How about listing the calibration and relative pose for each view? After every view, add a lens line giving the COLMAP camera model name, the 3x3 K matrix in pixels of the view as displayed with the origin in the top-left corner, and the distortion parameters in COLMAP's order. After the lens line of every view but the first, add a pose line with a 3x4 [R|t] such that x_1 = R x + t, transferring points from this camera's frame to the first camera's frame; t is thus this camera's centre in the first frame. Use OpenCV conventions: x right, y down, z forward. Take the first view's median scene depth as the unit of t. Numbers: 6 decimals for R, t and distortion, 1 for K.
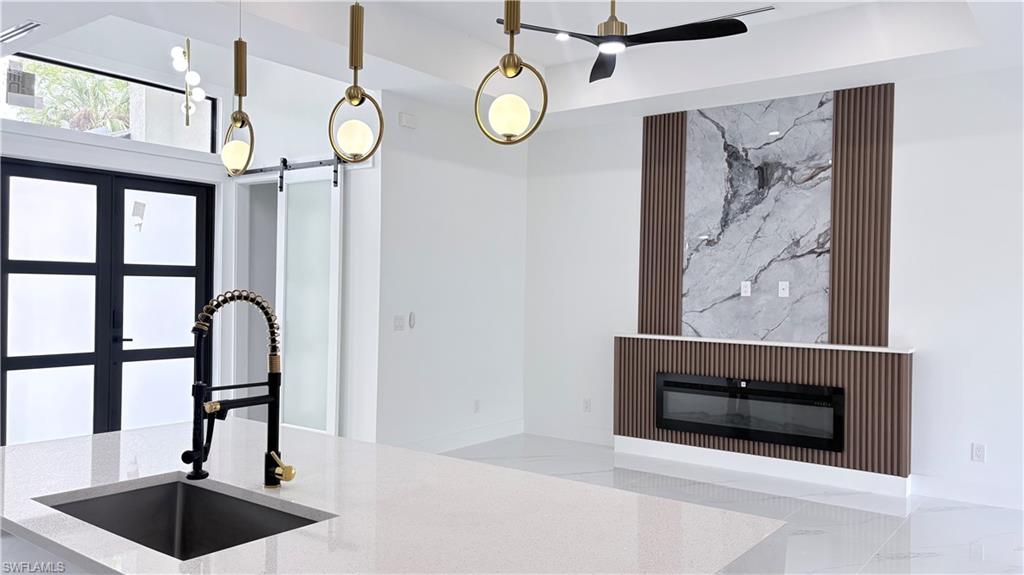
lens RADIAL K [[774.3, 0, 510.4], [0, 774.3, 292.3], [0, 0, 1]] dist [0.044823, -0.028598]
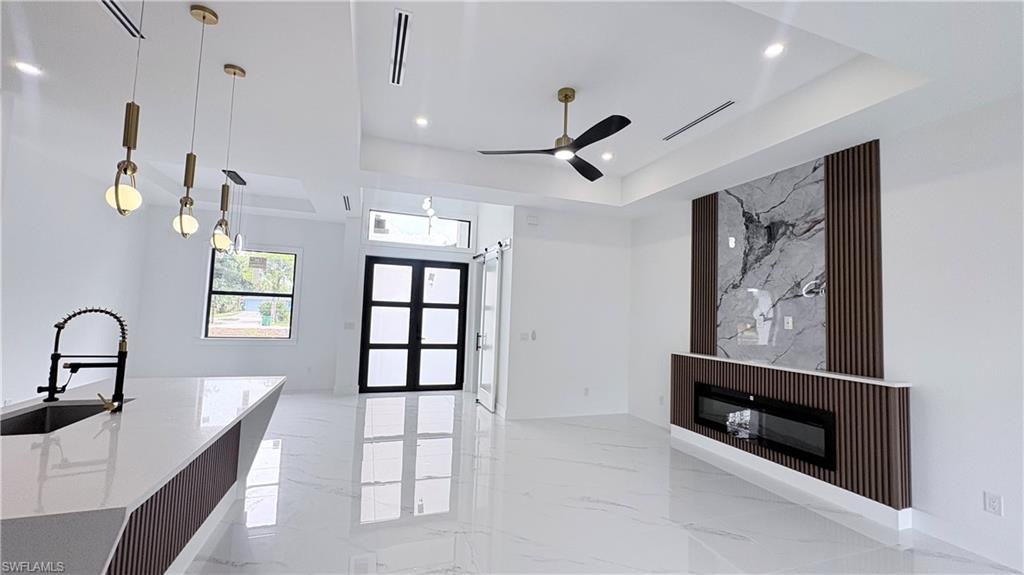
lens RADIAL K [[407.7, 0, 510.8], [0, 407.7, 288.4], [0, 0, 1]] dist [0.002136, -0.000067]
pose [[0.833835, -0.018999, -0.551686, 0.331447], [-0.025747, 0.996981, -0.073248, -0.000077], [0.551413, 0.075281, 0.830829, 0.220561]]
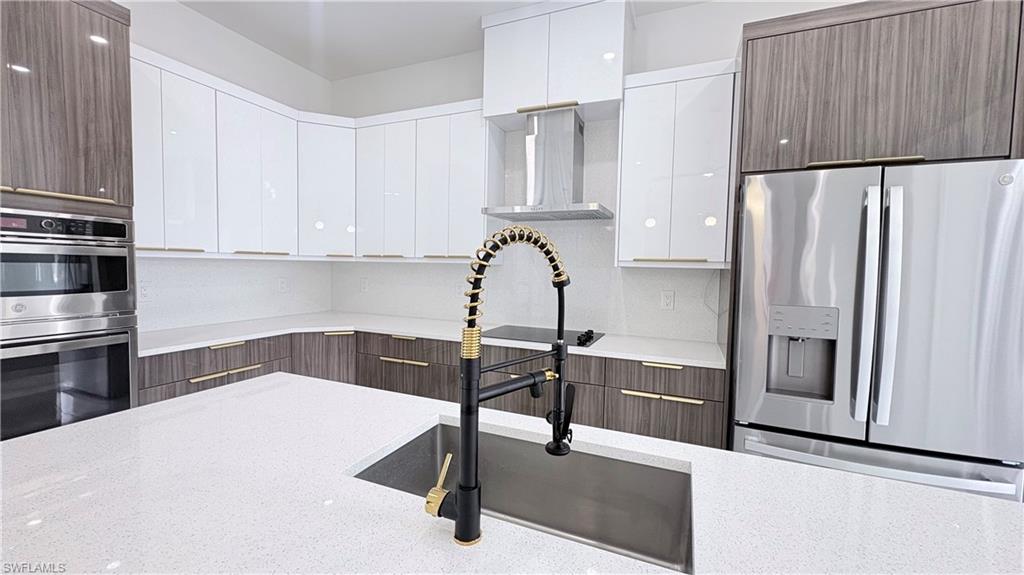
lens RADIAL K [[407.7, 0, 512.0], [0, 407.7, 286.0], [0, 0, 1]] dist [0.002136, -0.000067]
pose [[-0.967585, -0.024955, -0.251310, -0.079256], [-0.038871, 0.997964, 0.050561, 0.010155], [0.249537, 0.058690, -0.966585, 0.421555]]
